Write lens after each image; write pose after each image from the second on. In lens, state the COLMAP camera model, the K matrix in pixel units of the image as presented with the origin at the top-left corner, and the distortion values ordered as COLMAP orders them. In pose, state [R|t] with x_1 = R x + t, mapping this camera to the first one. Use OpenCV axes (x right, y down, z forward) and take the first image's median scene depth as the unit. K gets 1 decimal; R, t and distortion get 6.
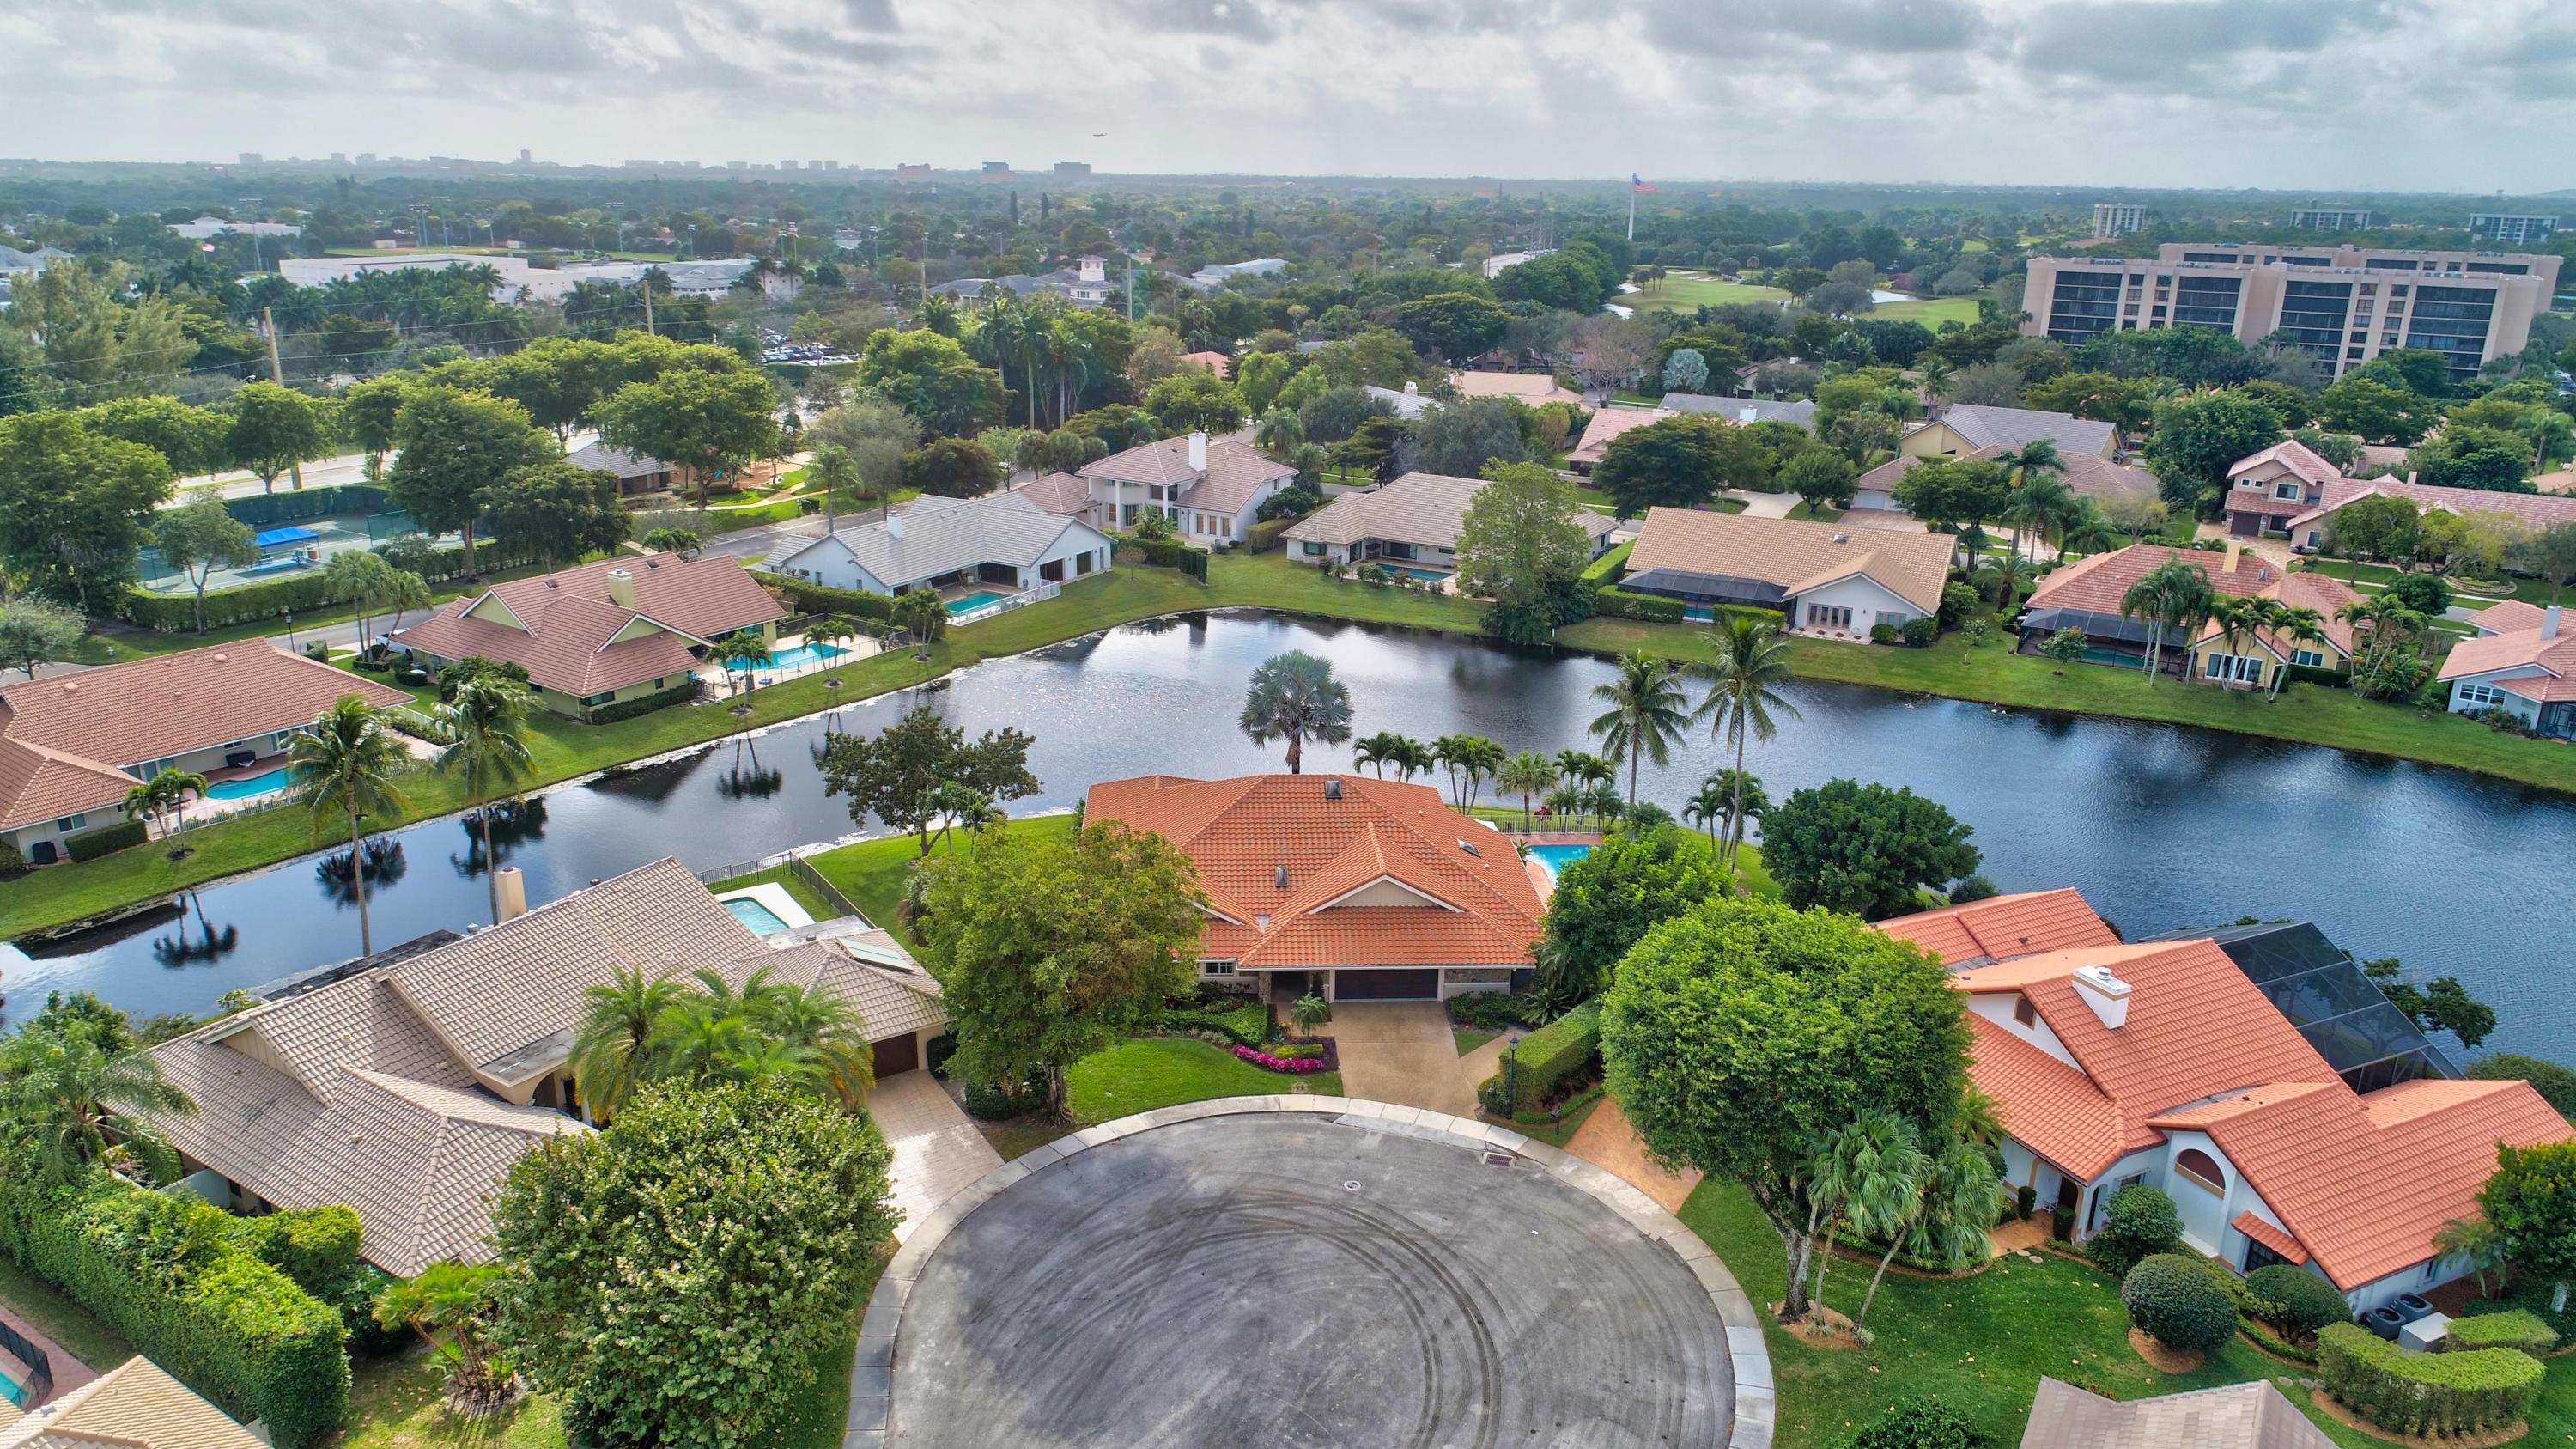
lens RADIAL K [[1723.6, 0, 1288.0], [0, 1723.6, 724.5], [0, 0, 1]] dist [-0.004325, -0.000600]
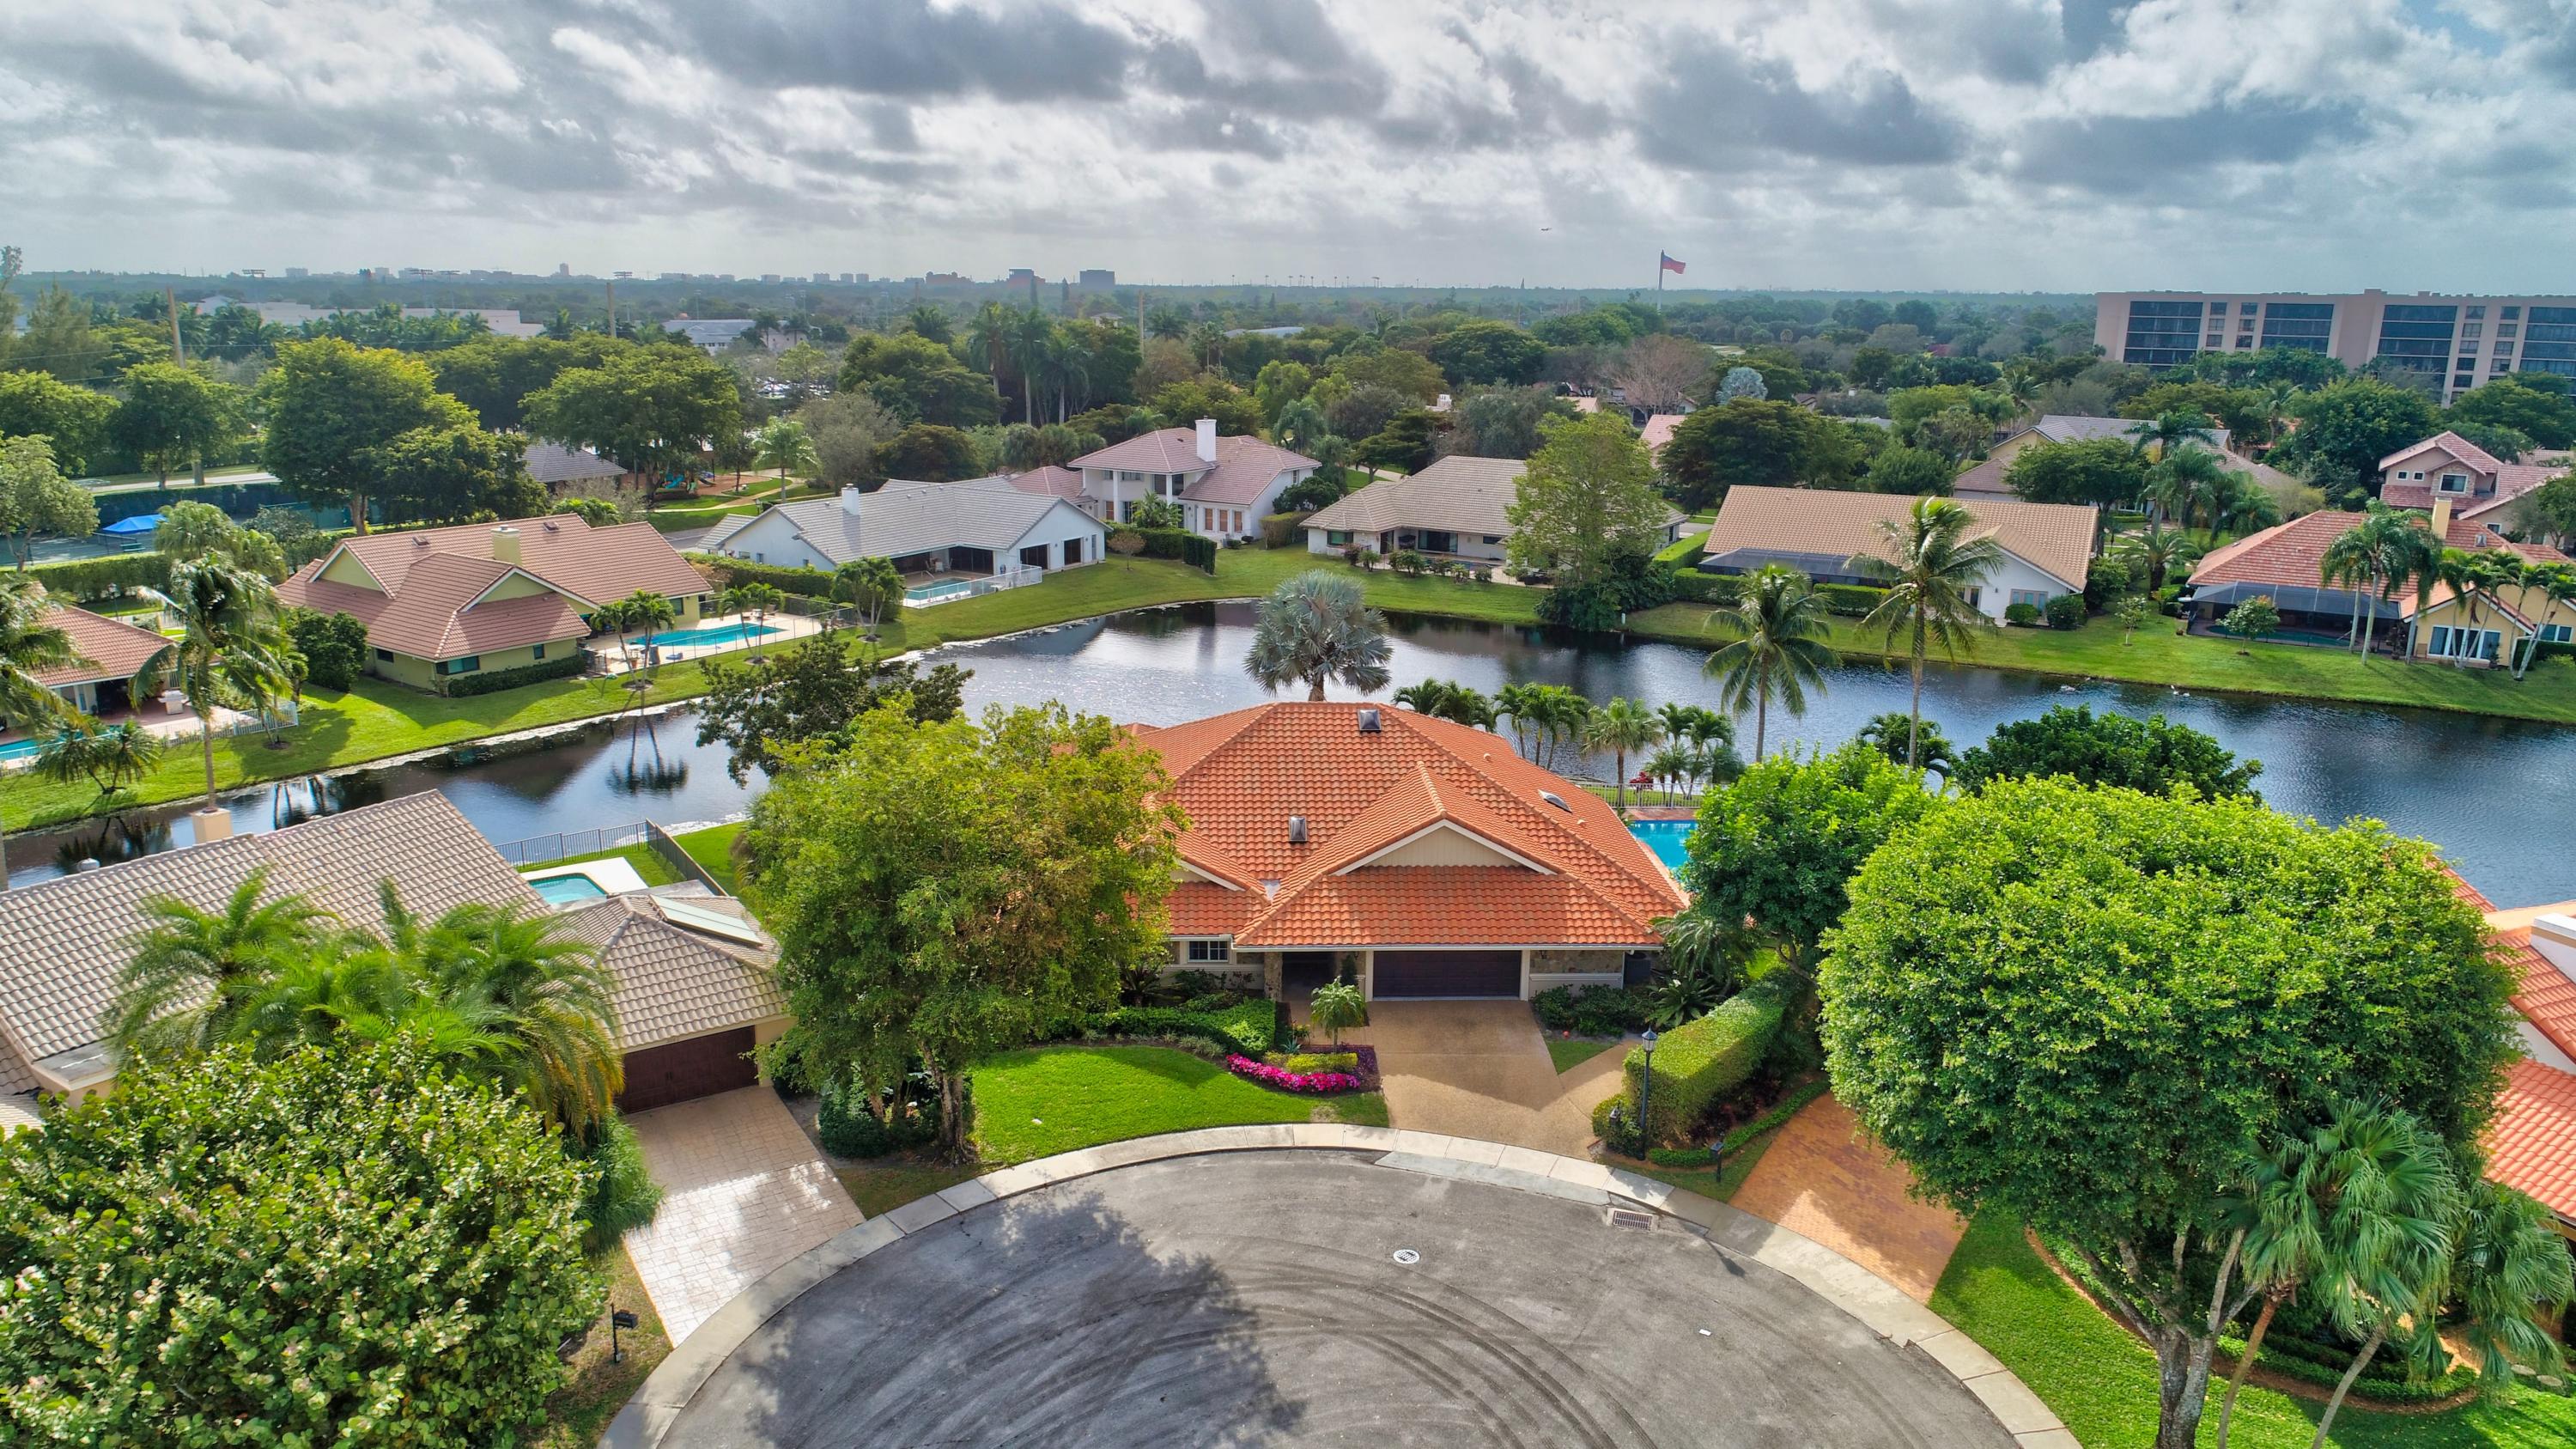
lens RADIAL K [[1723.6, 0, 1288.0], [0, 1723.6, 724.5], [0, 0, 1]] dist [-0.004325, -0.000600]
pose [[0.999914, -0.000217, -0.013093, 0.001327], [-0.000575, 0.998169, -0.060479, 0.073618], [0.013082, 0.060482, 0.998084, 0.236698]]
